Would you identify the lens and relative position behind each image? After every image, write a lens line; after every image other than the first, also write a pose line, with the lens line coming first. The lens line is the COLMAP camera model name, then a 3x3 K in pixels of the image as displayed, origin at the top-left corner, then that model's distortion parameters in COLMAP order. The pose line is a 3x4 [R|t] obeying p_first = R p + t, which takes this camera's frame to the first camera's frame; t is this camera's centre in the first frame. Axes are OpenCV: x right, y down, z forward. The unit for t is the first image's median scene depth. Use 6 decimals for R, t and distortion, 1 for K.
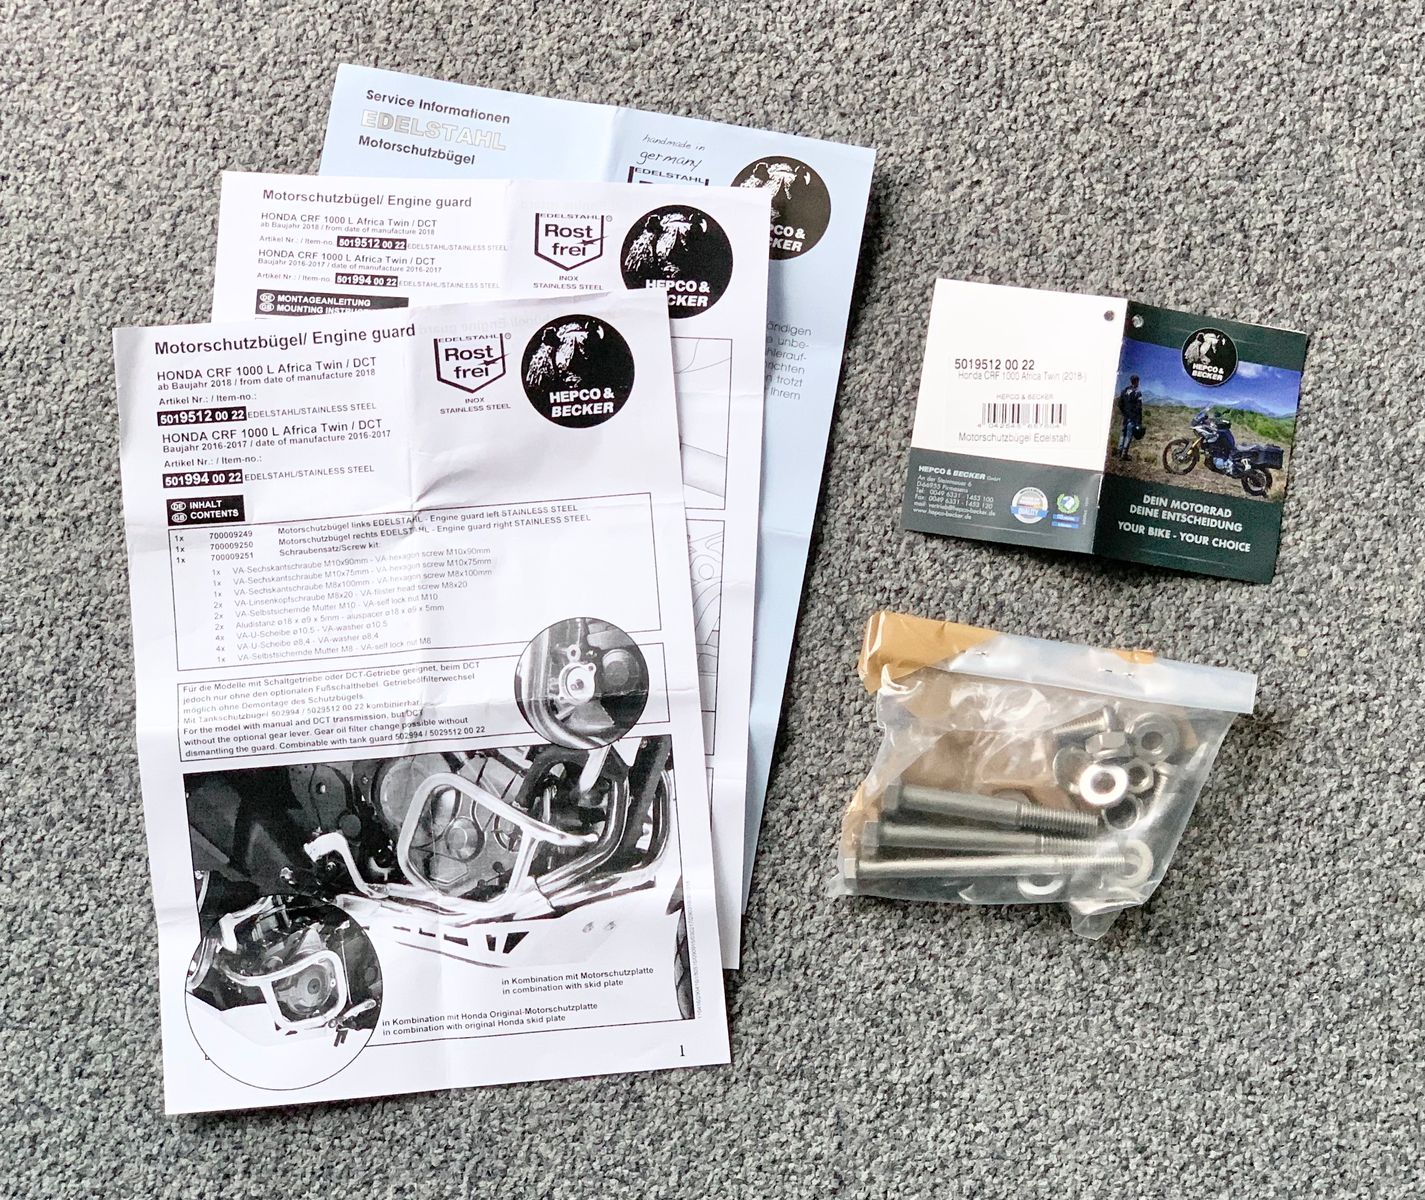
lens RADIAL K [[3140.6, 0, 829.7], [0, 3140.6, 604.4], [0, 0, 1]] dist [-0.231071, 3.635921]
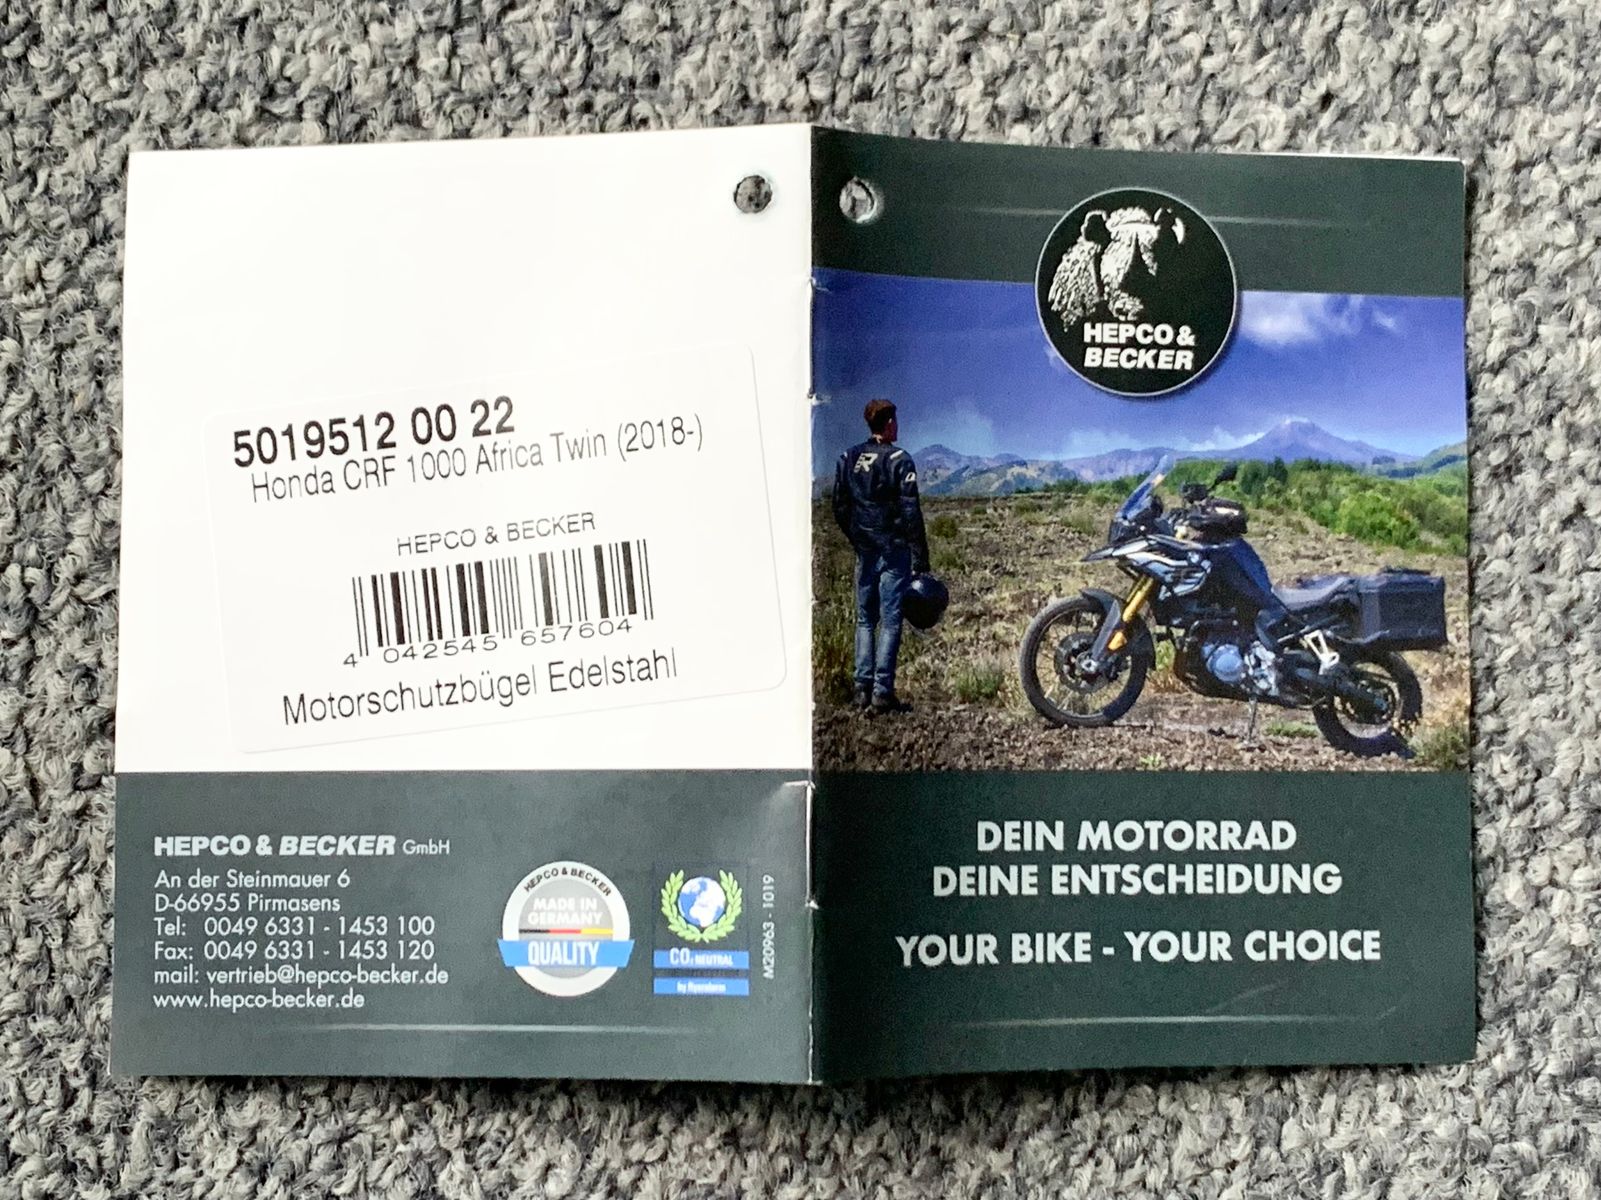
lens RADIAL K [[2446.6, 0, 909.7], [0, 2446.6, 596.2], [0, 0, 1]] dist [0.199459, -0.661595]
pose [[0.988120, -0.149068, 0.037395, 0.088888], [0.148526, 0.988764, 0.016899, -0.058898], [-0.039494, -0.011144, 0.999158, 0.780493]]
